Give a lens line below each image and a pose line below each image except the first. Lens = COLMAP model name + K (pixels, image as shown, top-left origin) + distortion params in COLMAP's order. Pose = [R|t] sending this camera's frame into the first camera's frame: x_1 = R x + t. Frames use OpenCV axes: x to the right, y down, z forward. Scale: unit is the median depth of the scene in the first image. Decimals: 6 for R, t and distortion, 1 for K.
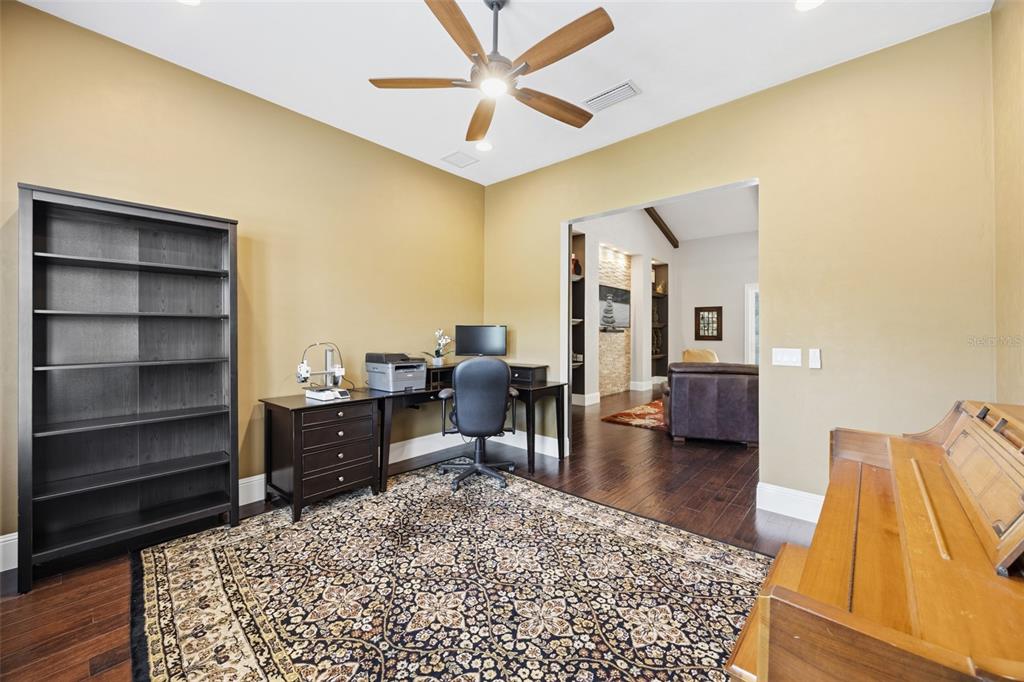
lens RADIAL K [[388.6, 0, 515.9], [0, 388.6, 334.4], [0, 0, 1]] dist [0.000521, 0.000049]
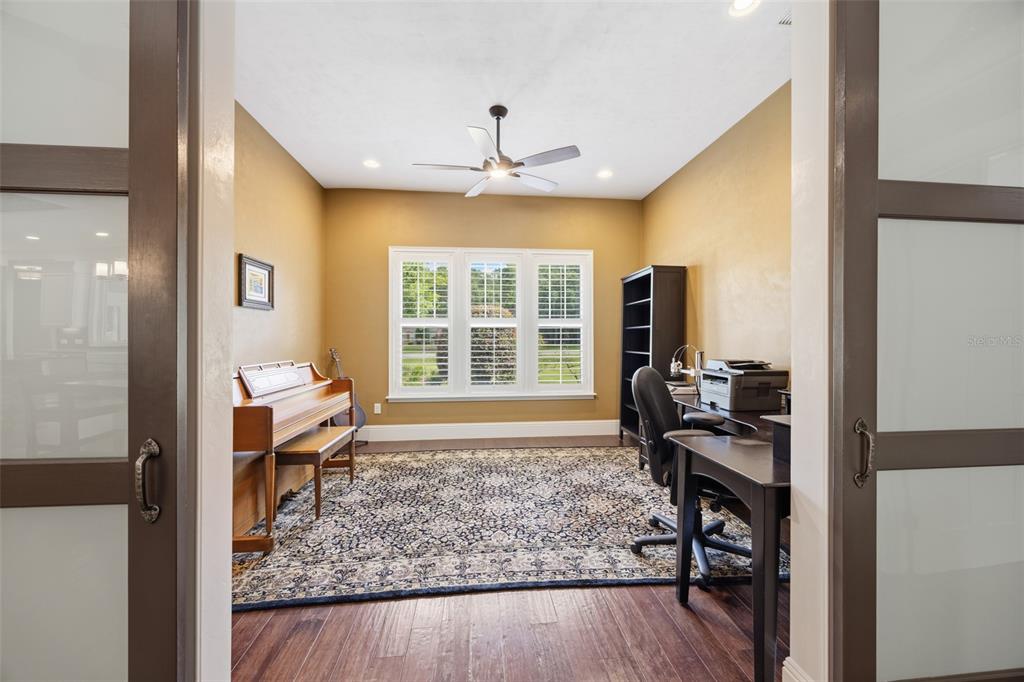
lens RADIAL K [[388.6, 0, 516.5], [0, 388.6, 338.9], [0, 0, 1]] dist [0.000521, 0.000049]
pose [[-0.672586, 0.001670, -0.740017, 0.918462], [-0.004722, 0.999967, 0.006548, -0.002126], [0.740004, 0.007899, -0.672556, 1.878946]]
